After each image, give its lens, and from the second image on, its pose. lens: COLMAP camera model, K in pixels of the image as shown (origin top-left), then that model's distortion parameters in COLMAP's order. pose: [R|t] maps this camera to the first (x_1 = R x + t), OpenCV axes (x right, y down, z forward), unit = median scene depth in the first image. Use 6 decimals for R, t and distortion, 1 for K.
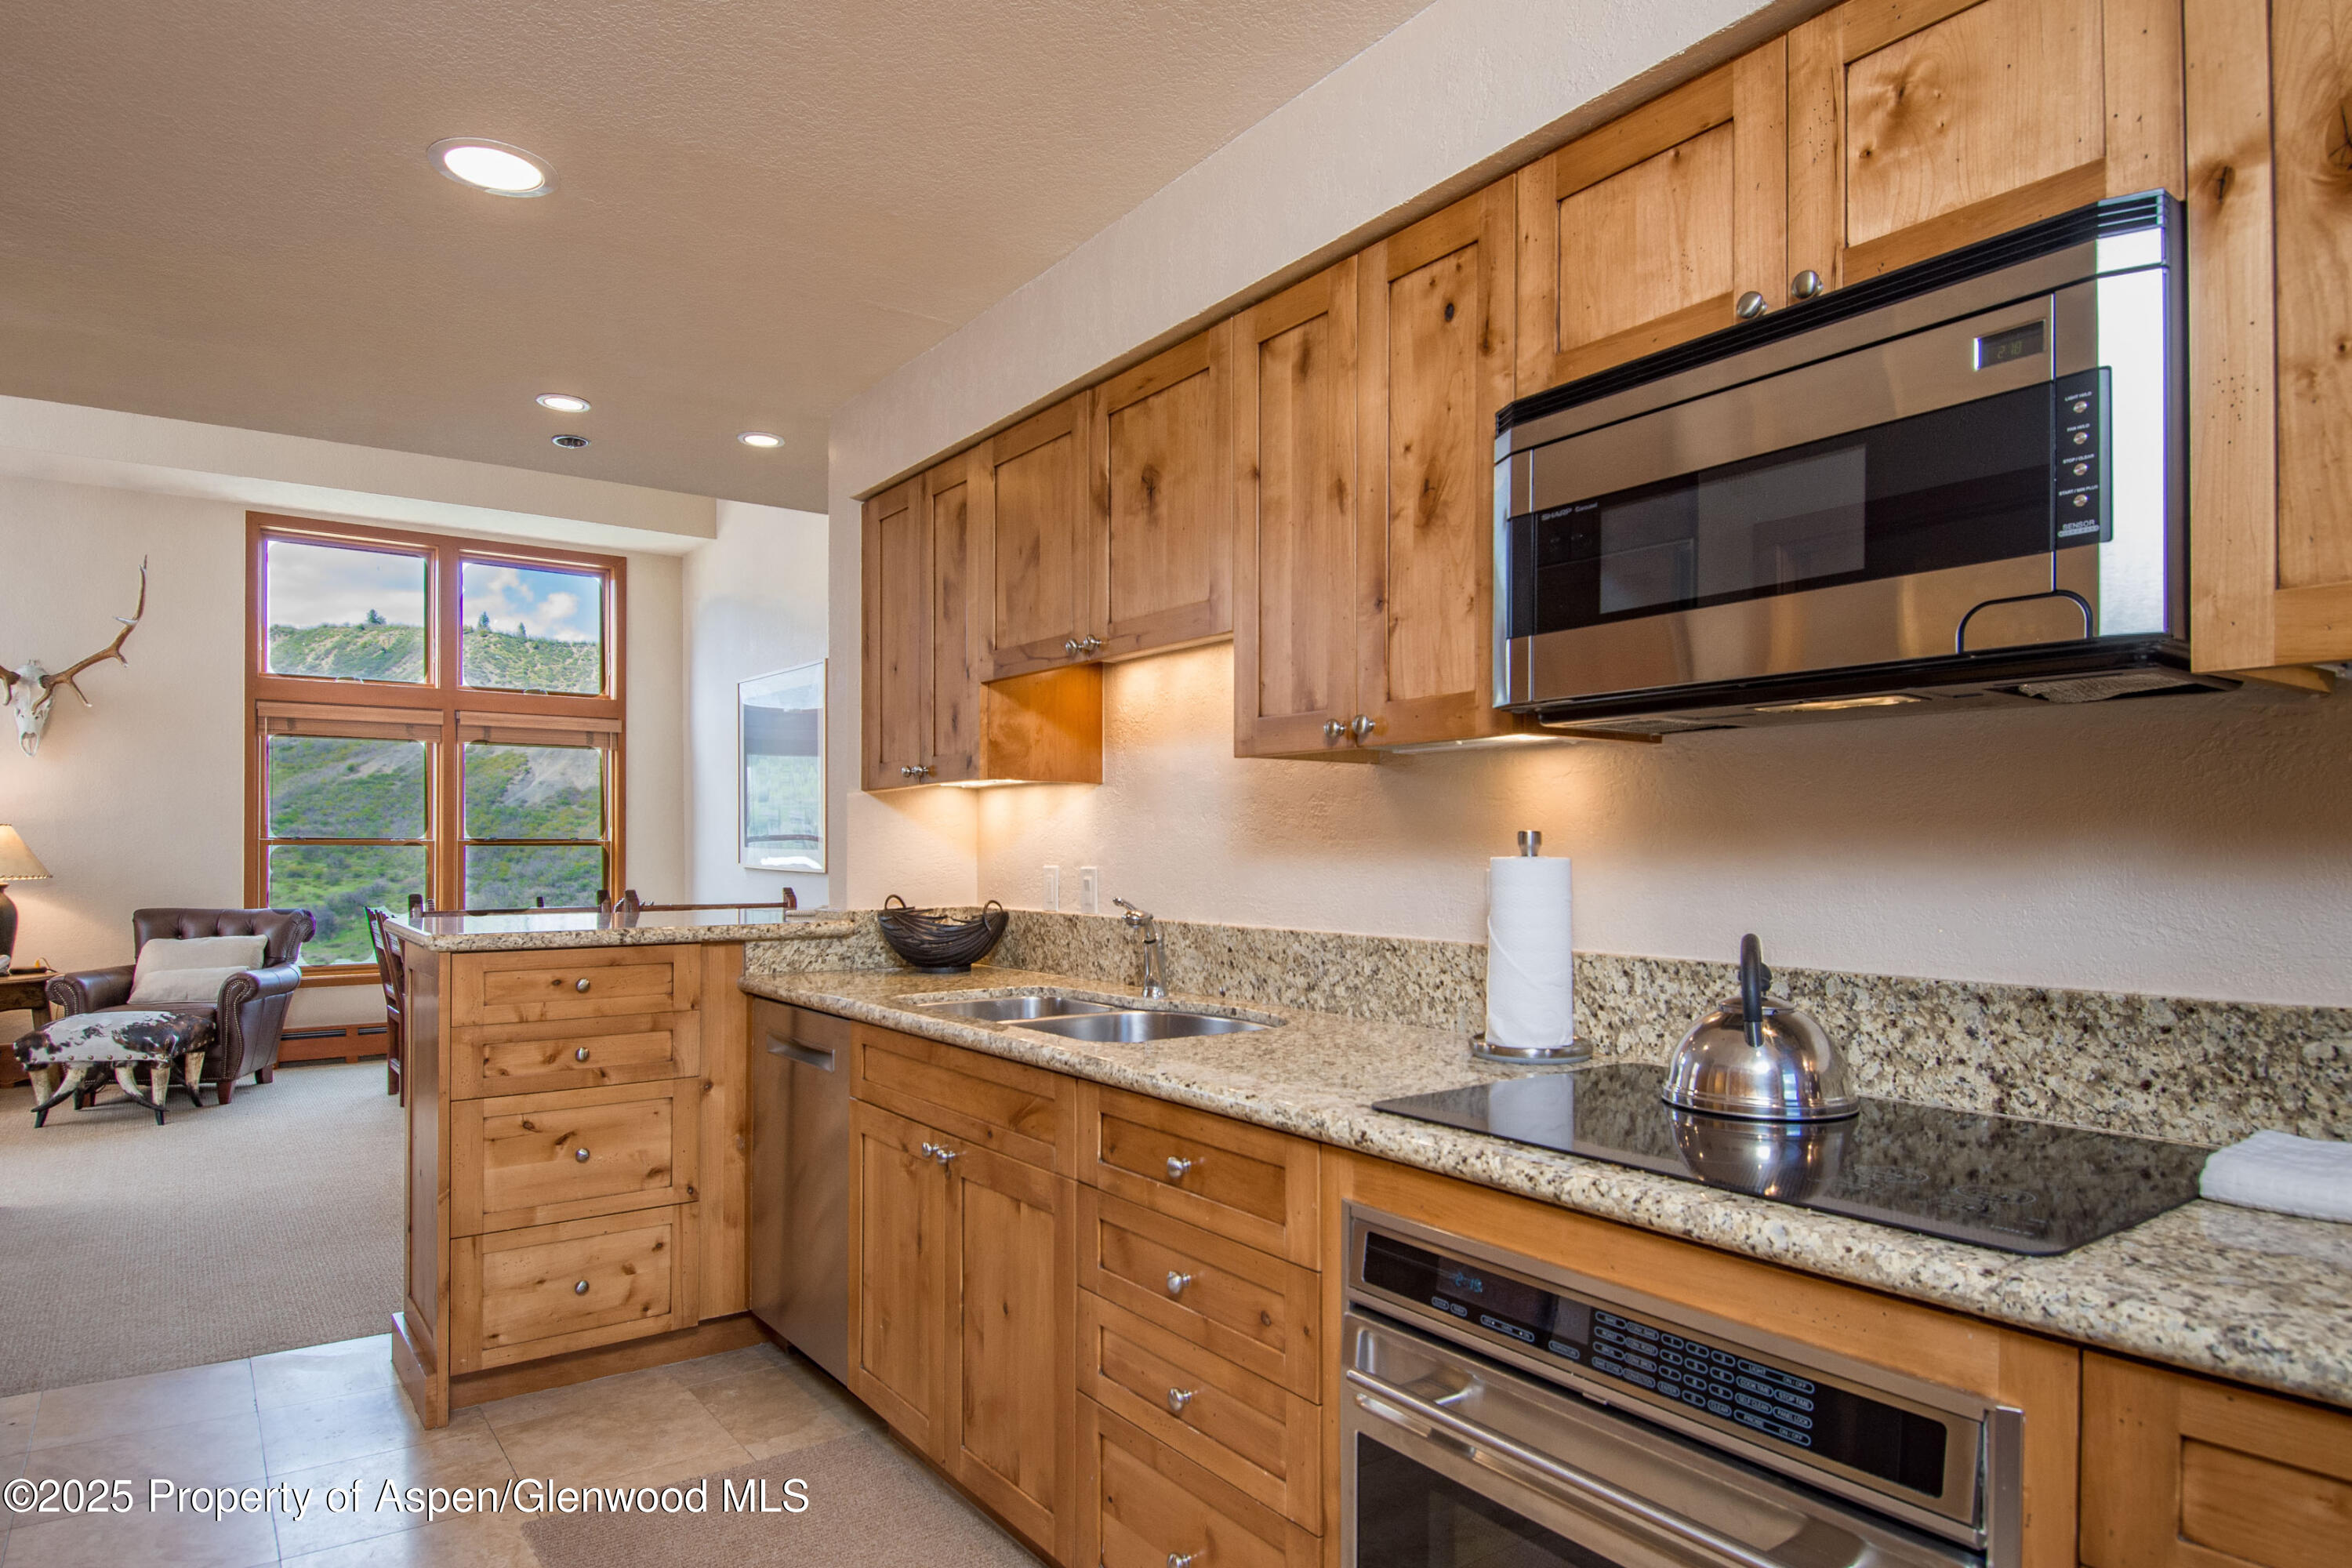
lens RADIAL K [[1431.5, 0, 1252.0], [0, 1431.5, 819.1], [0, 0, 1]] dist [-0.002212, -0.001497]
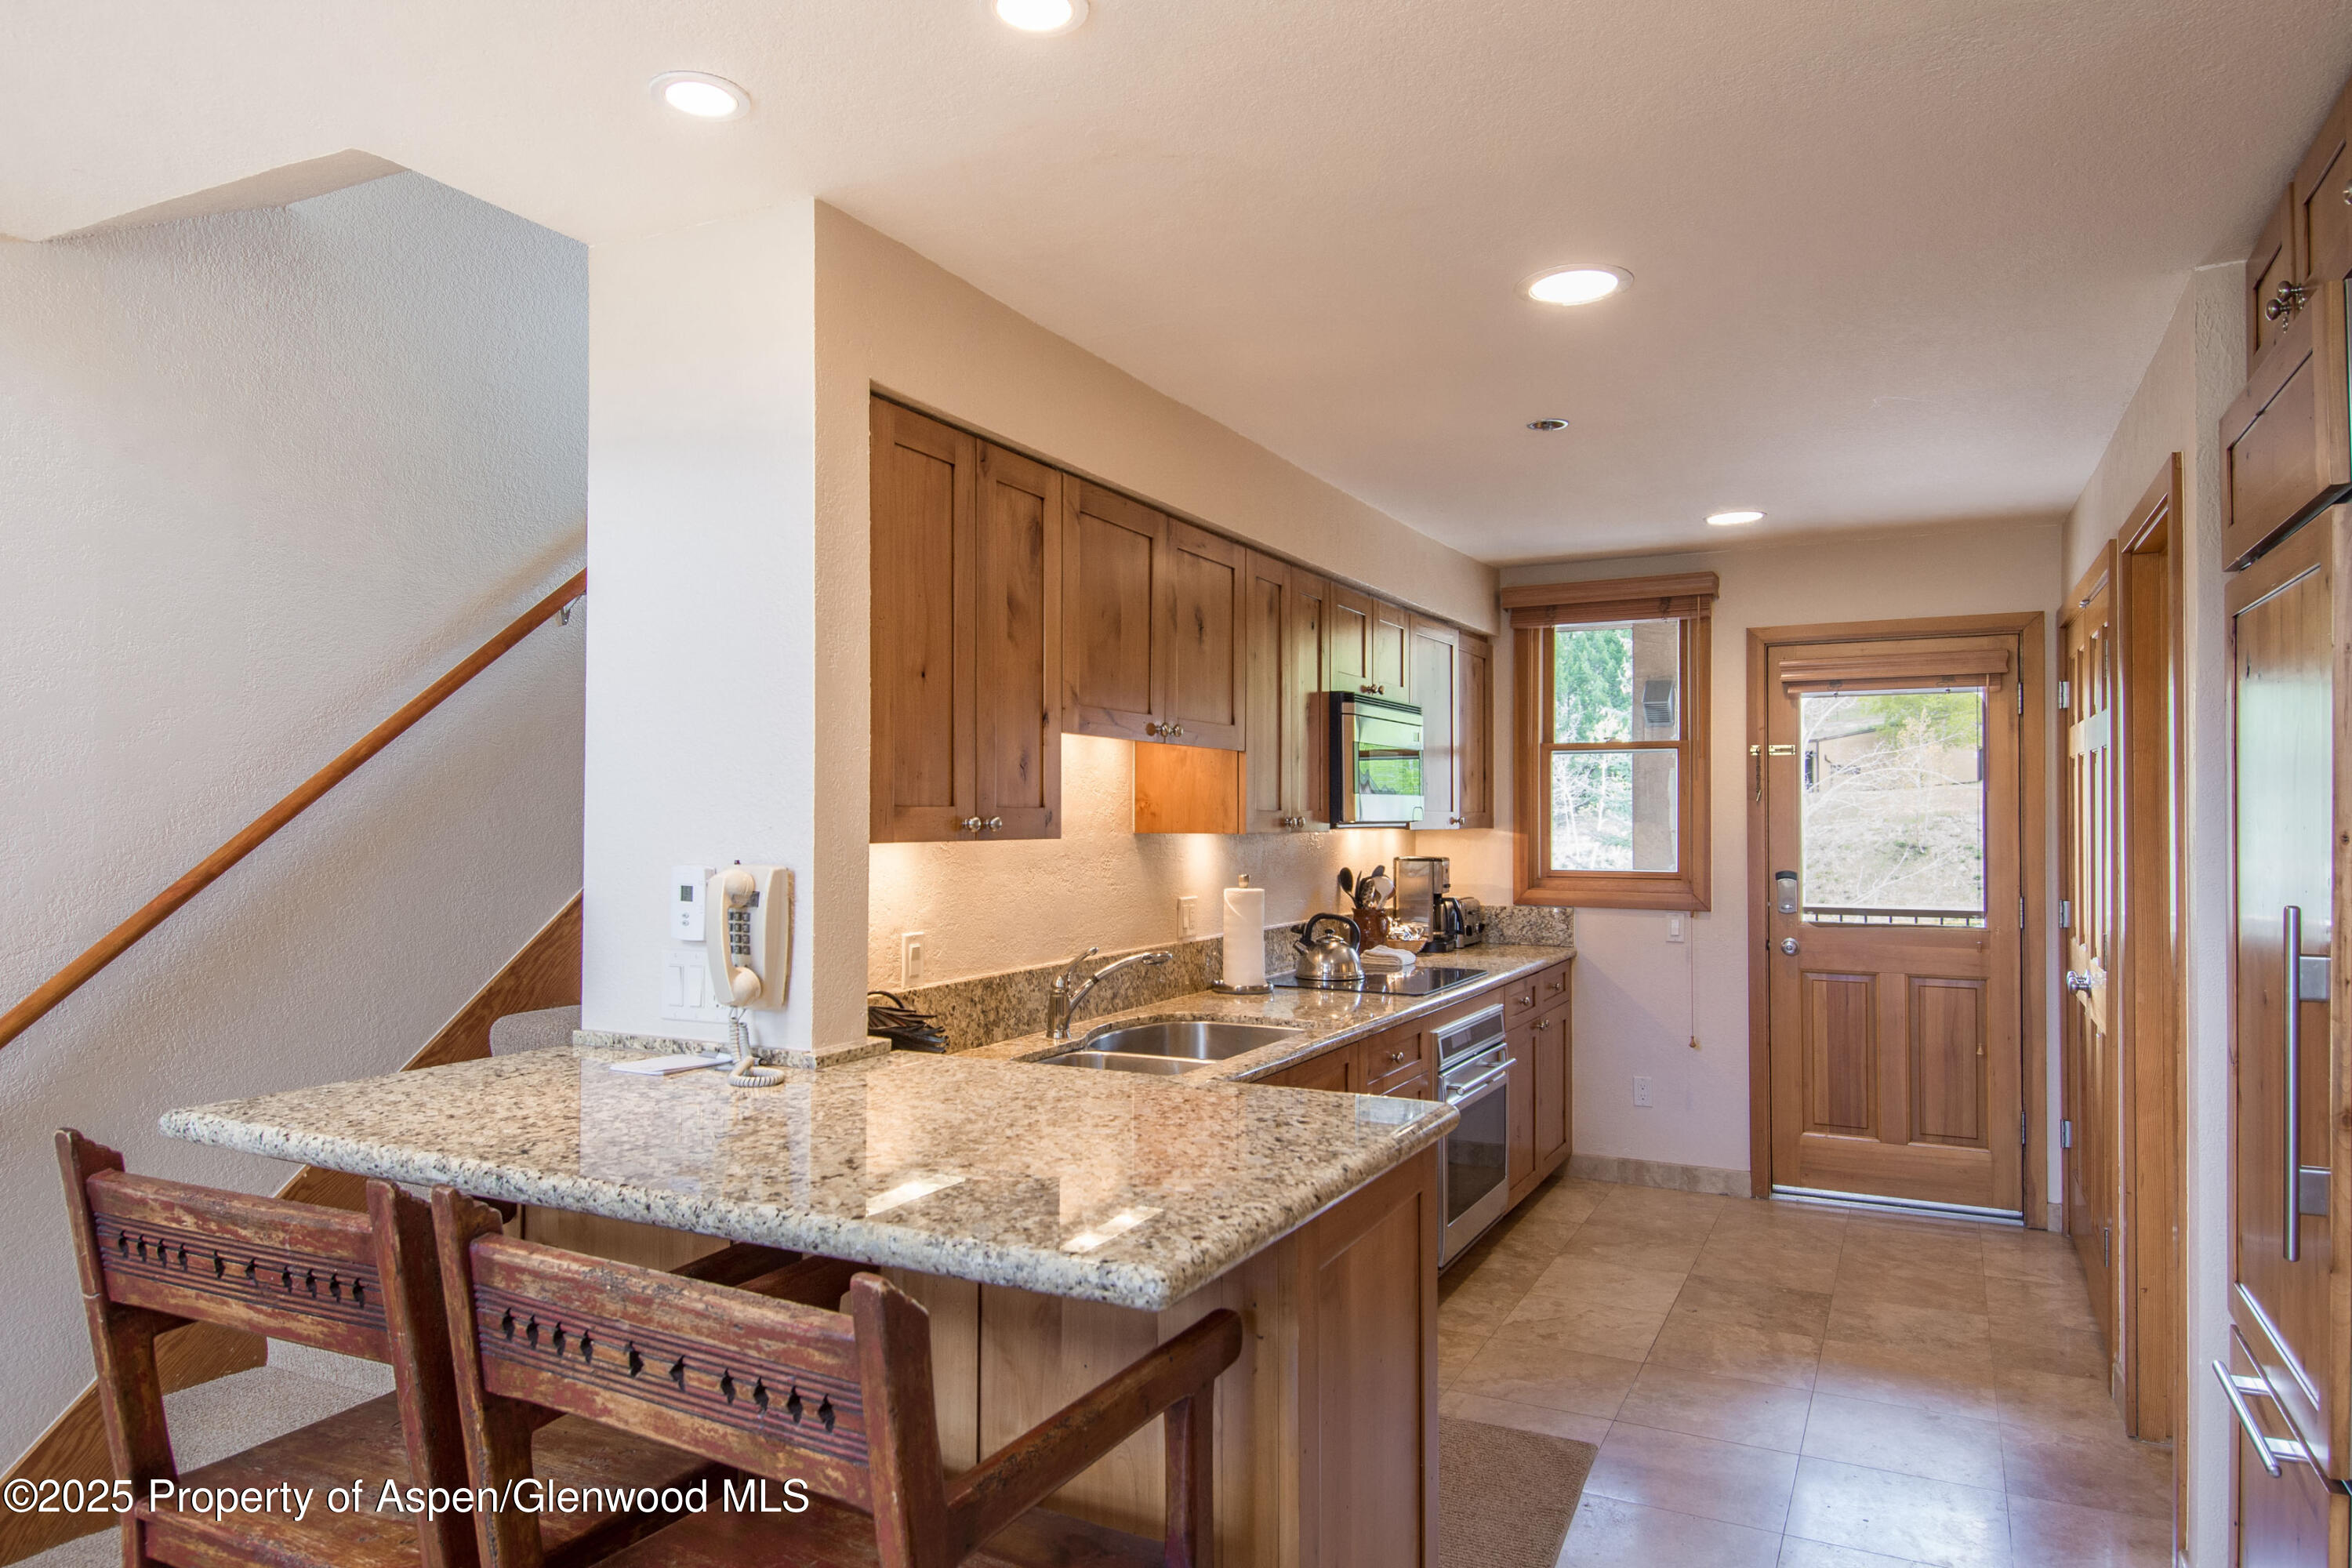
lens RADIAL K [[1418.0, 0, 1175.8], [0, 1418.0, 777.0], [0, 0, 1]] dist [0.042407, -0.041704]
pose [[-0.421638, 0.017902, 0.906587, -1.638969], [-0.027798, 0.999080, -0.032656, -0.063535], [-0.906338, -0.038971, -0.420753, 2.072732]]
